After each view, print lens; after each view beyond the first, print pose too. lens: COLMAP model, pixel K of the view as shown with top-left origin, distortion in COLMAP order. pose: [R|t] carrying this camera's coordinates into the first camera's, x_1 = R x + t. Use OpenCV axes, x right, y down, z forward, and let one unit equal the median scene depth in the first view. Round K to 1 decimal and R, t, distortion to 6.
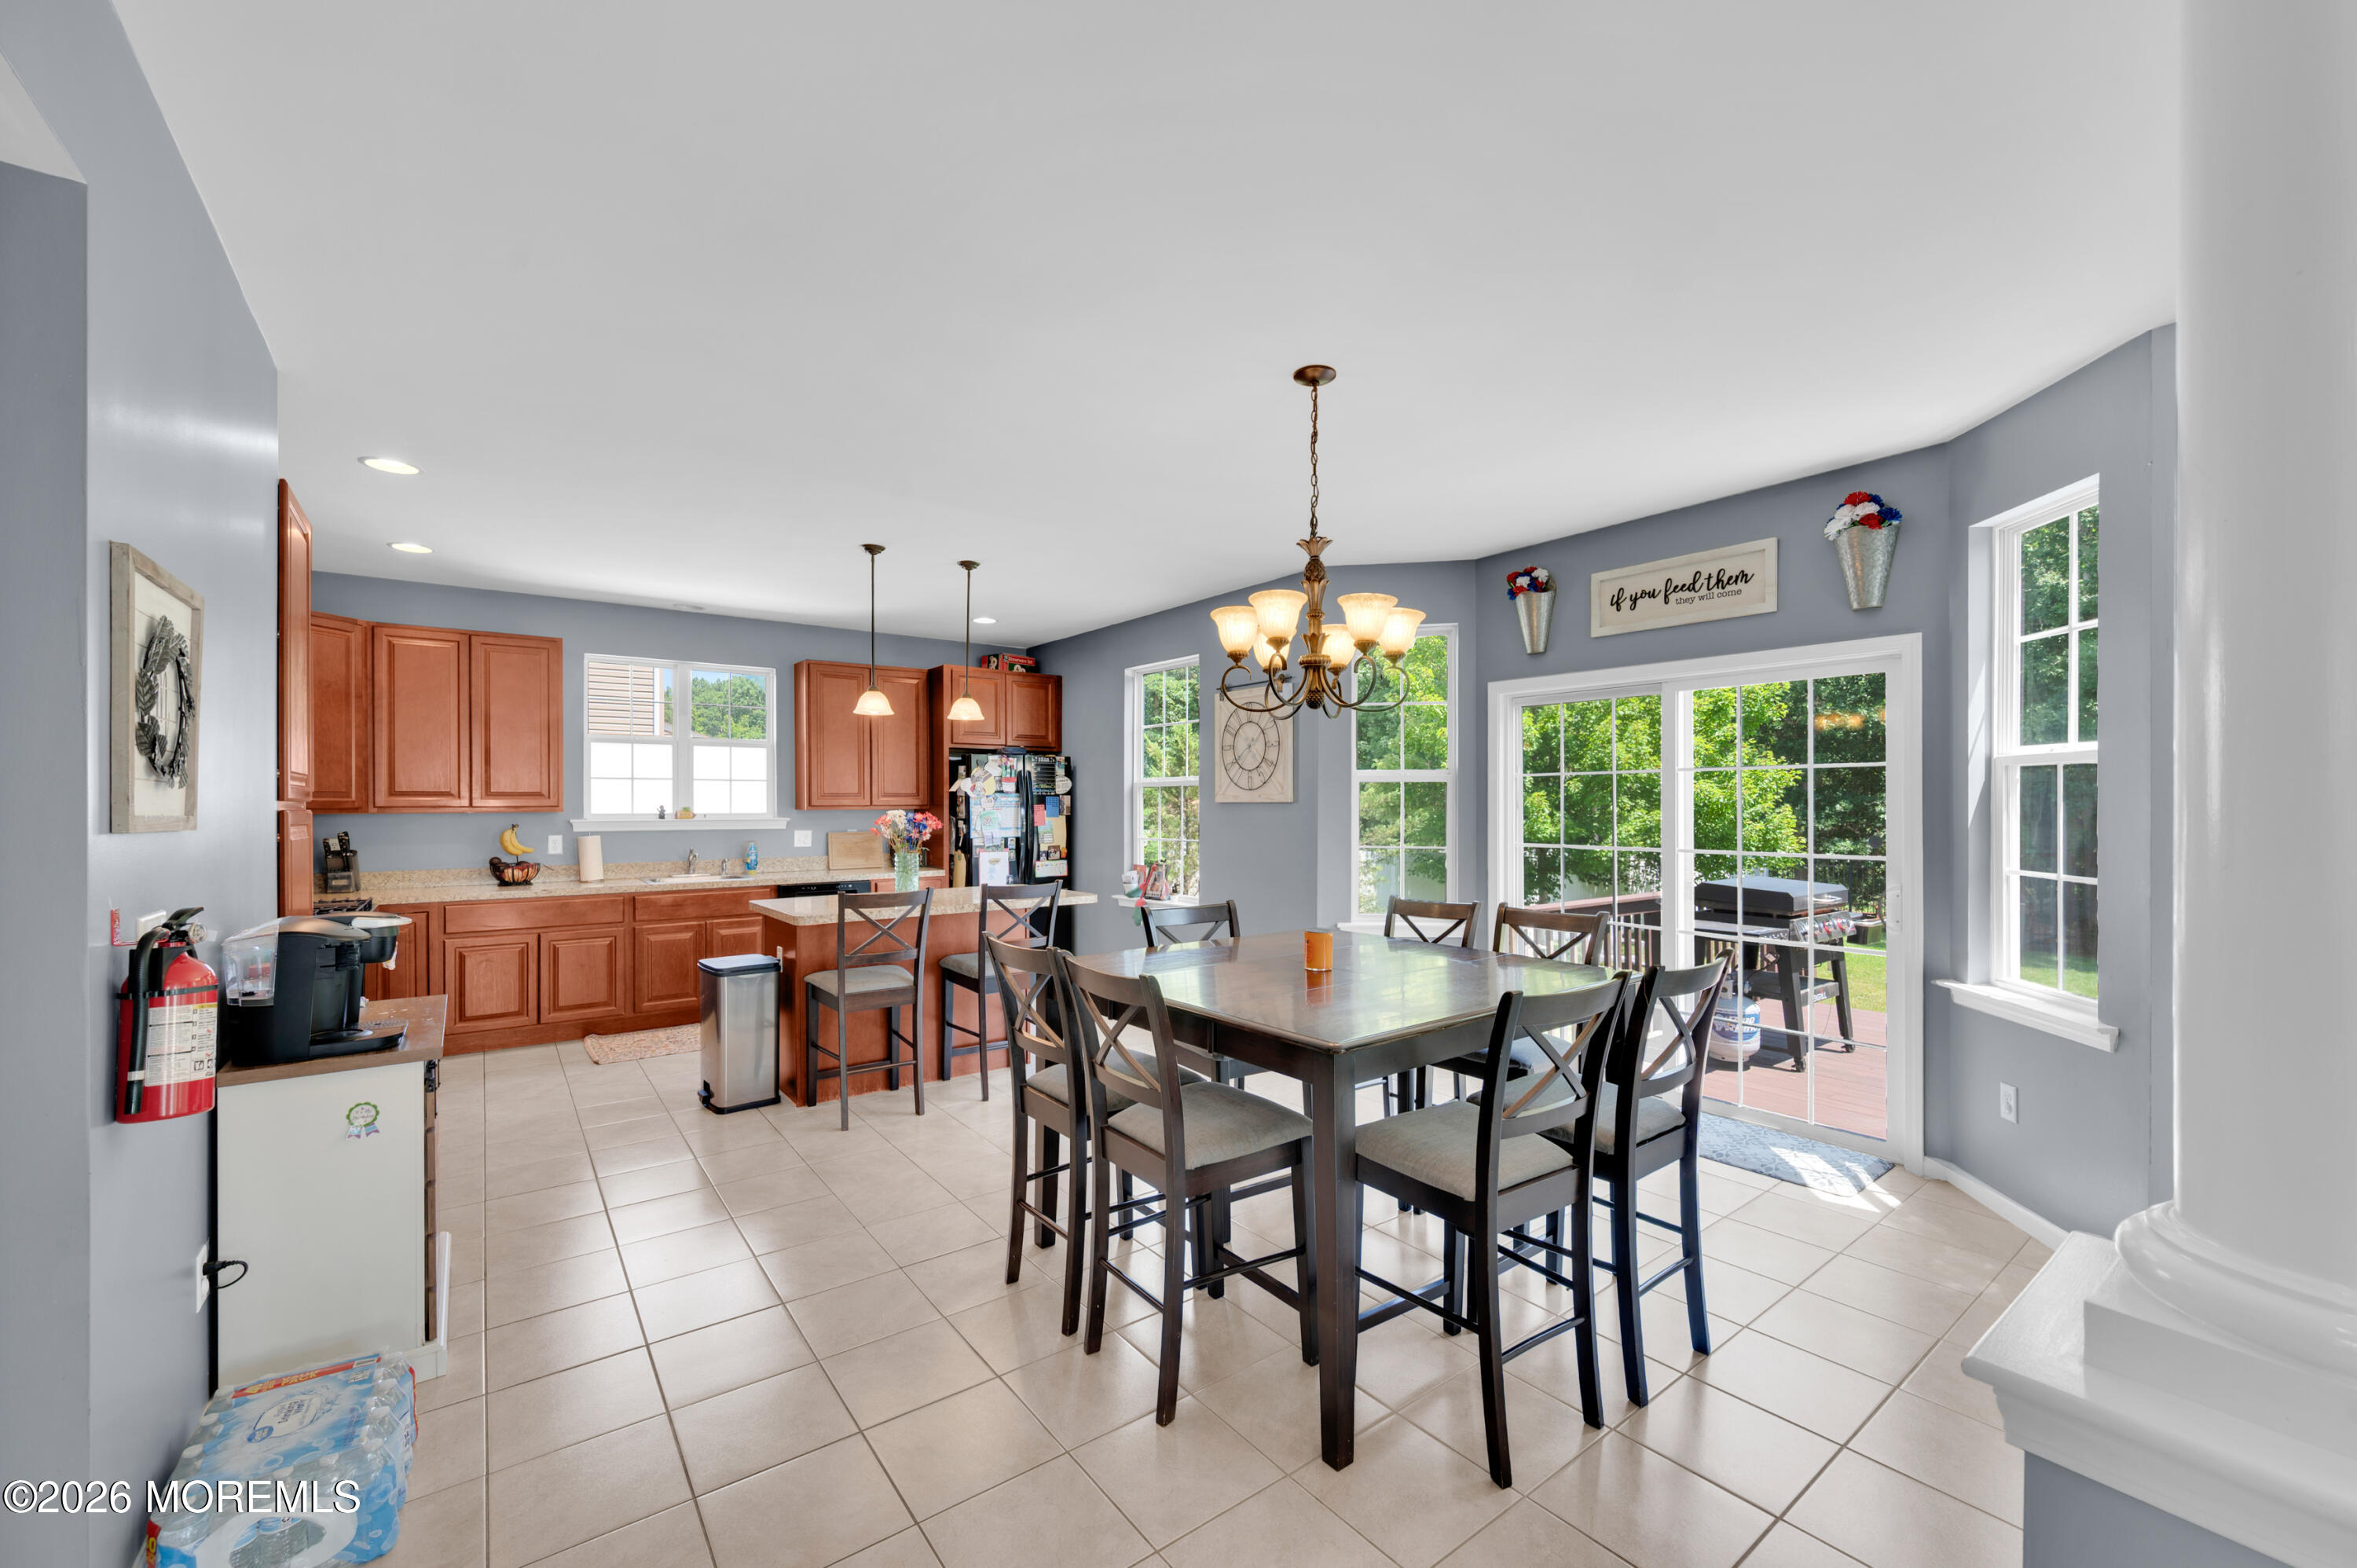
lens RADIAL K [[923.7, 0, 1168.9], [0, 923.7, 802.6], [0, 0, 1]] dist [-0.006328, 0.000086]
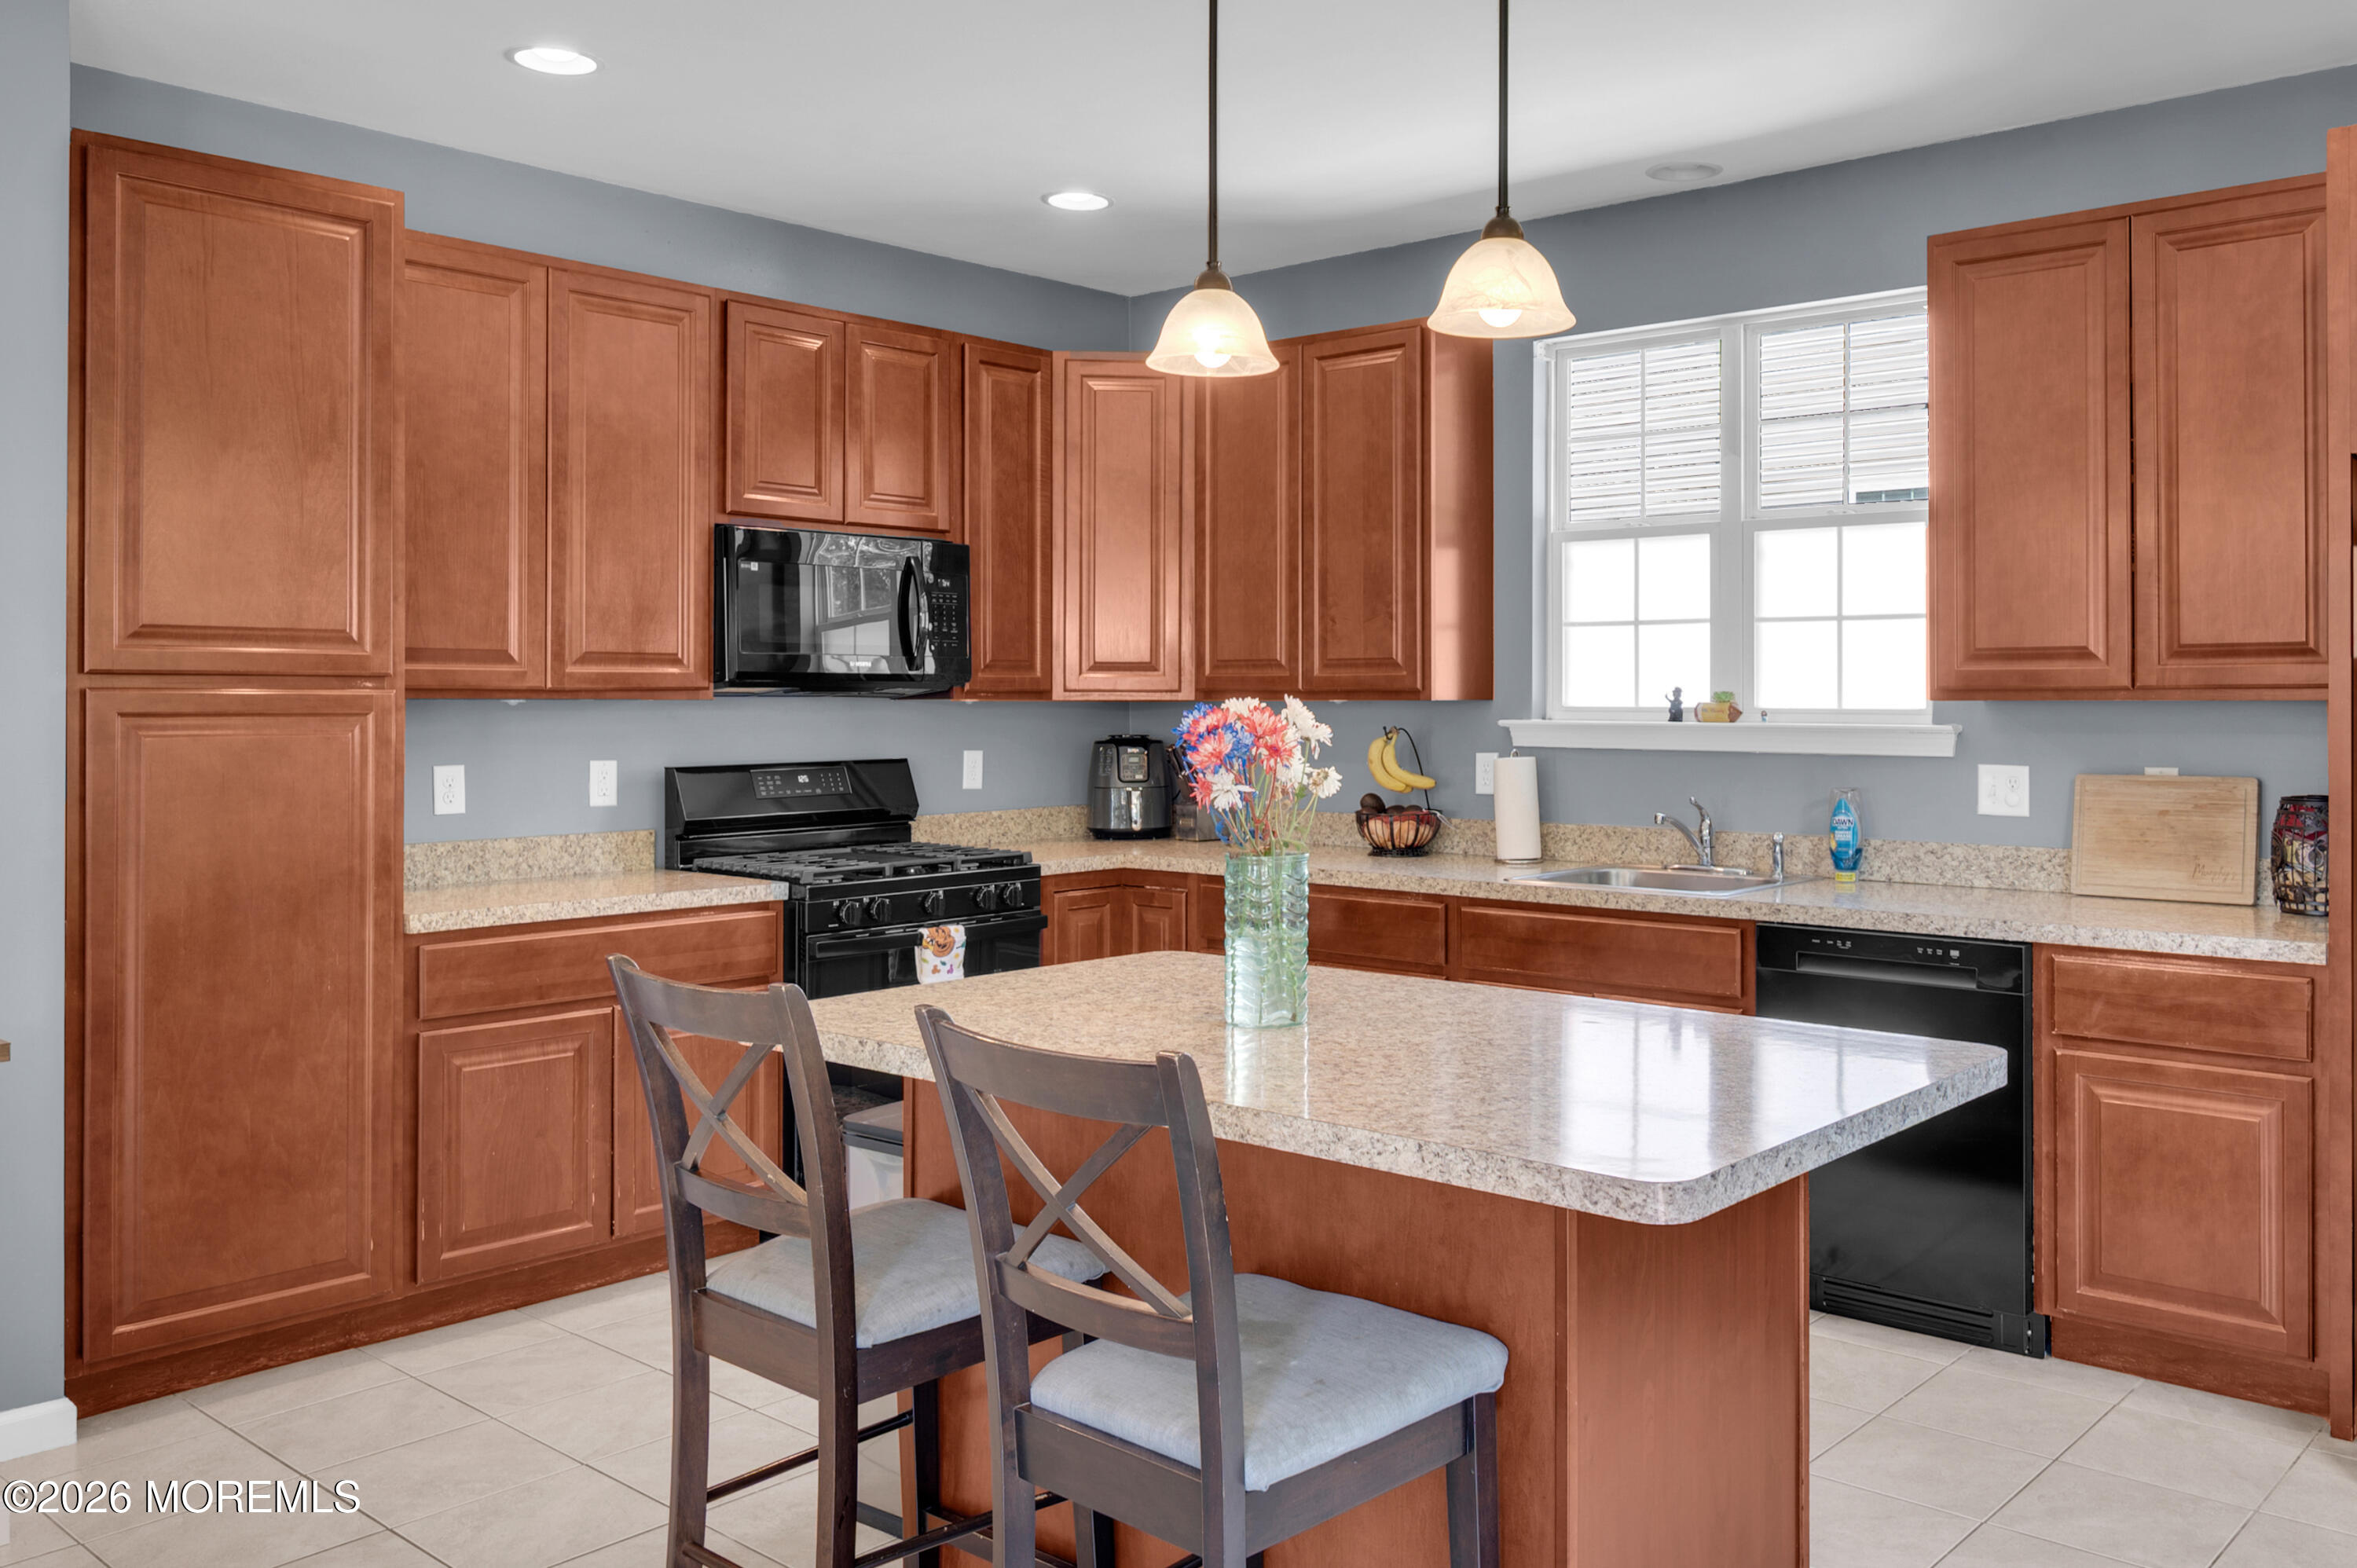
lens RADIAL K [[1883.9, 0, 1390.6], [0, 1883.9, 697.1], [0, 0, 1]] dist [0.003023, -0.005080]
pose [[0.257597, 0.003914, -0.966244, 0.263955], [0.000773, 0.999991, 0.004257, 0.004805], [0.966252, -0.001844, 0.257592, 0.863786]]
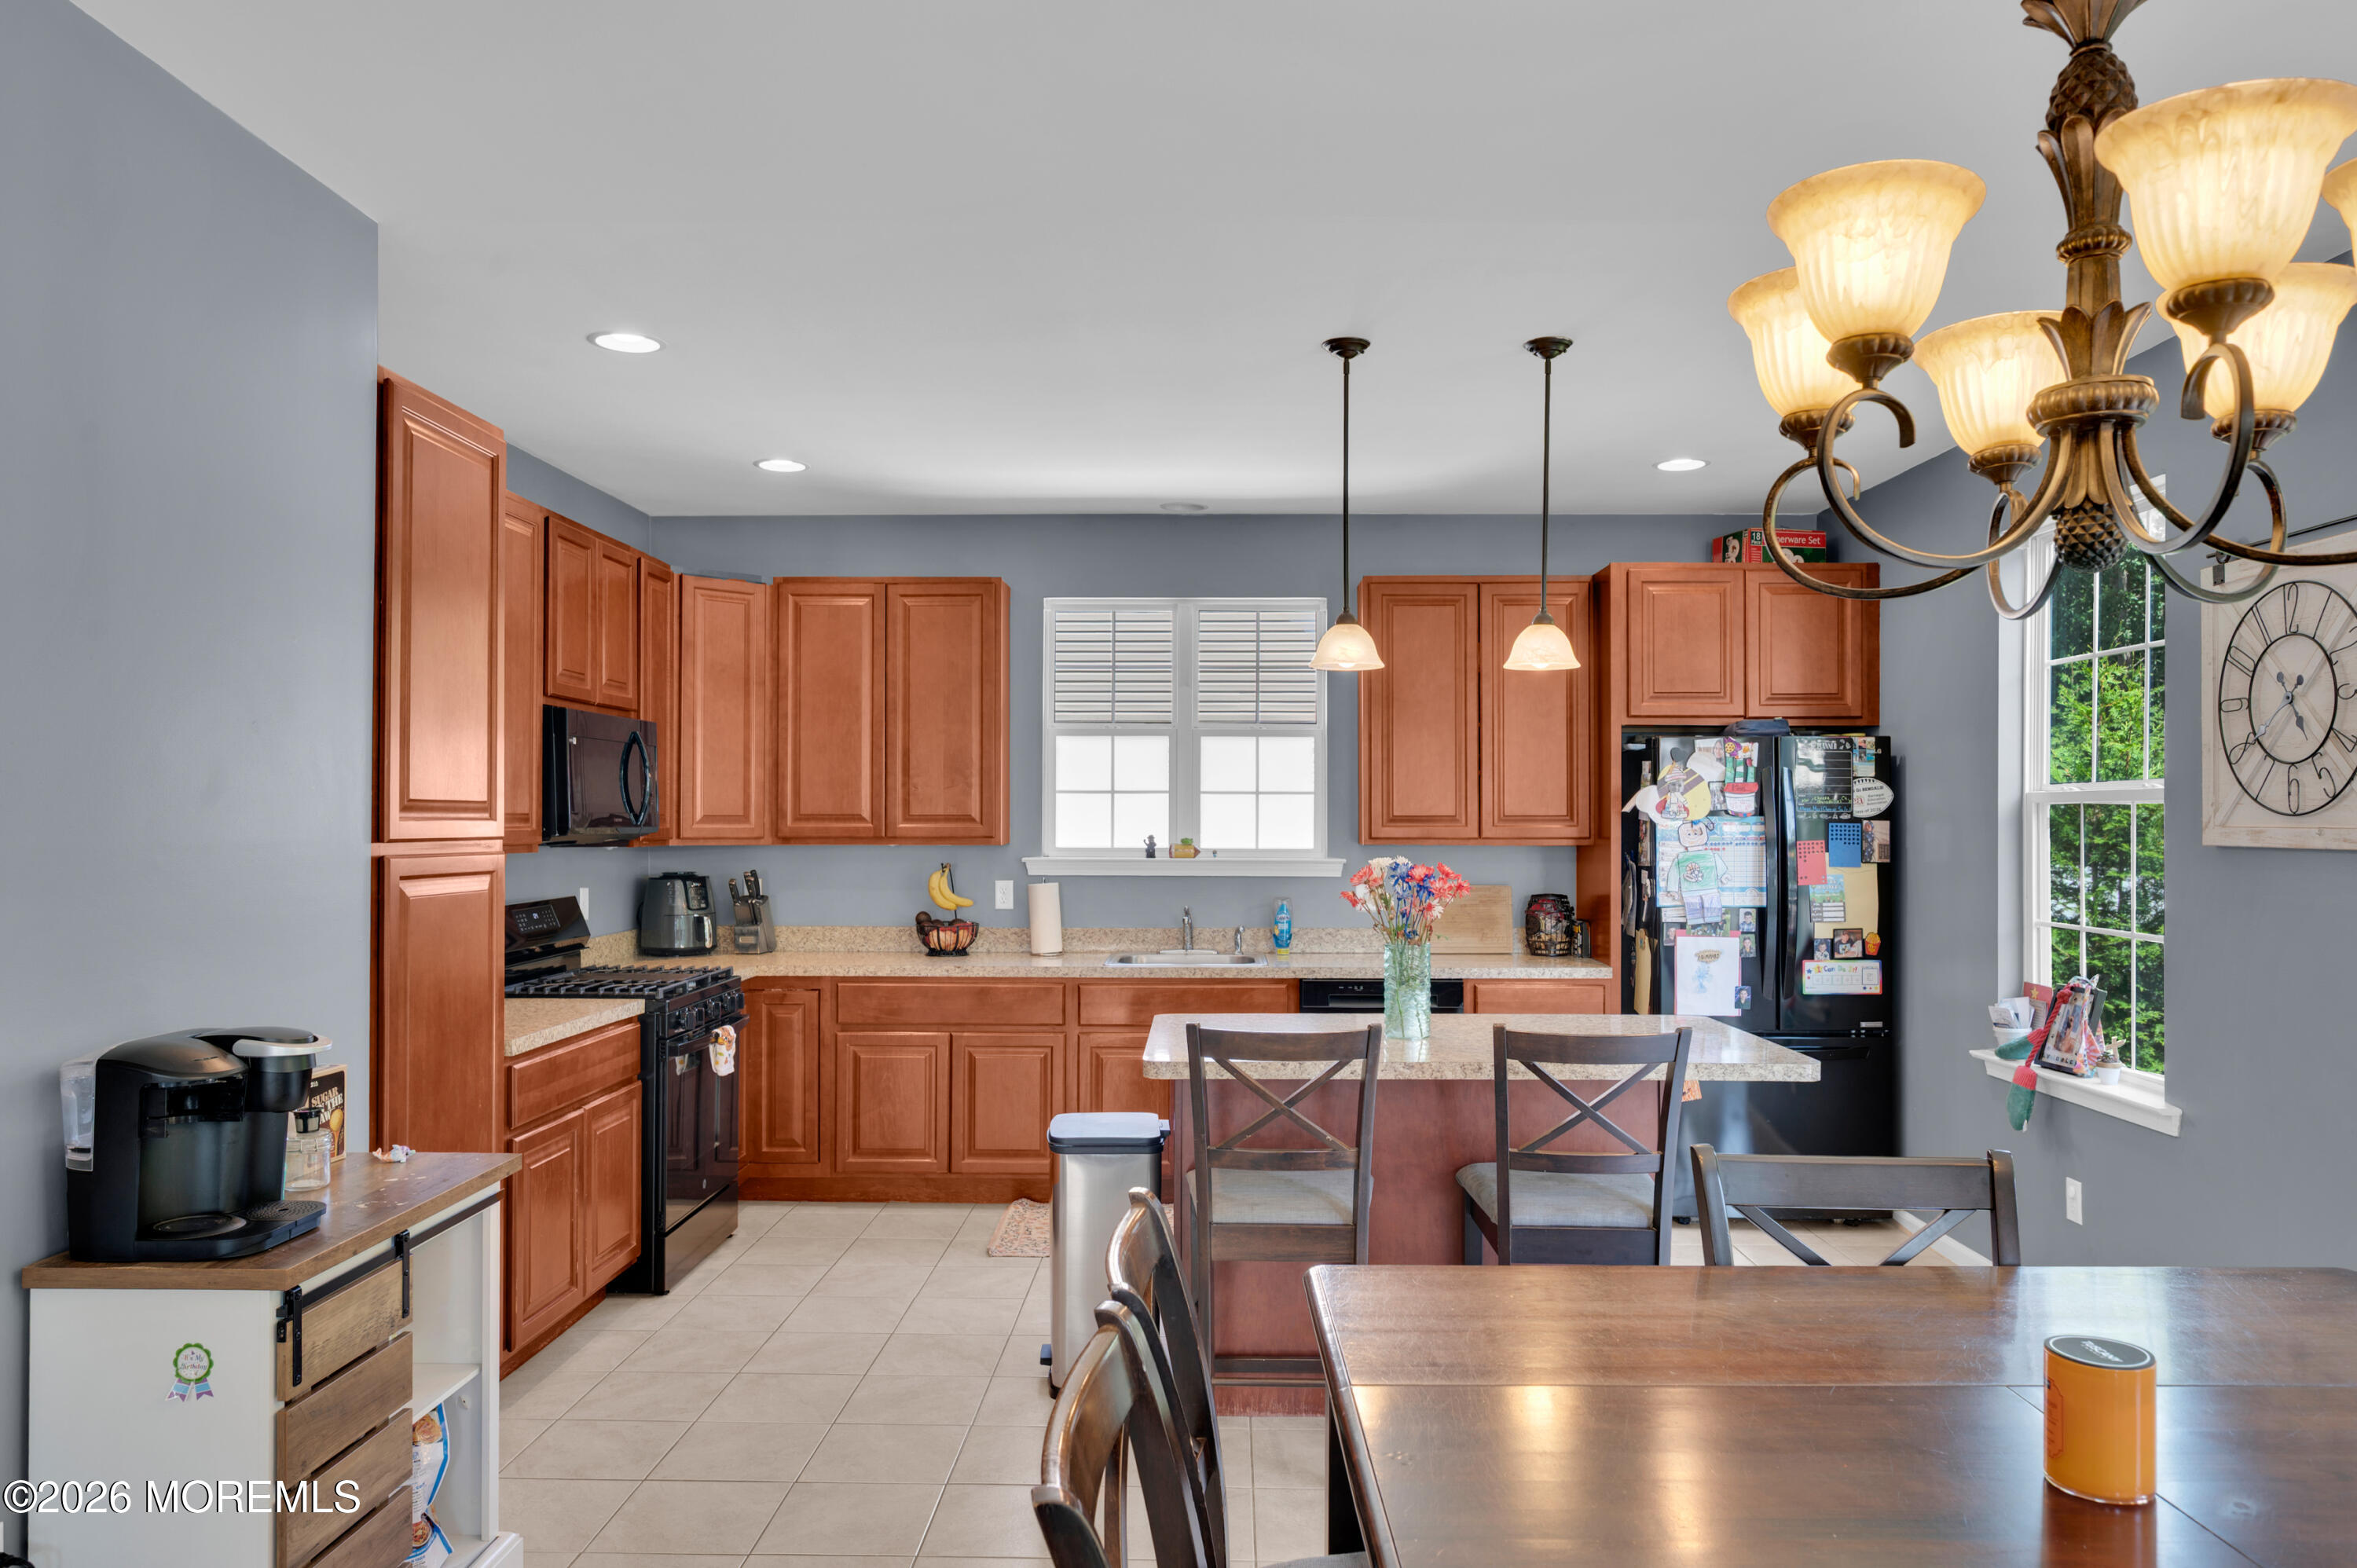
lens RADIAL K [[1547.8, 0, 1197.4], [0, 1547.8, 797.5], [0, 0, 1]] dist [0.000057, -0.008499]
pose [[0.794921, -0.004082, -0.606699, 0.129763], [-0.003292, 0.999934, -0.011041, -0.014105], [0.606704, 0.010774, 0.794855, 0.255419]]
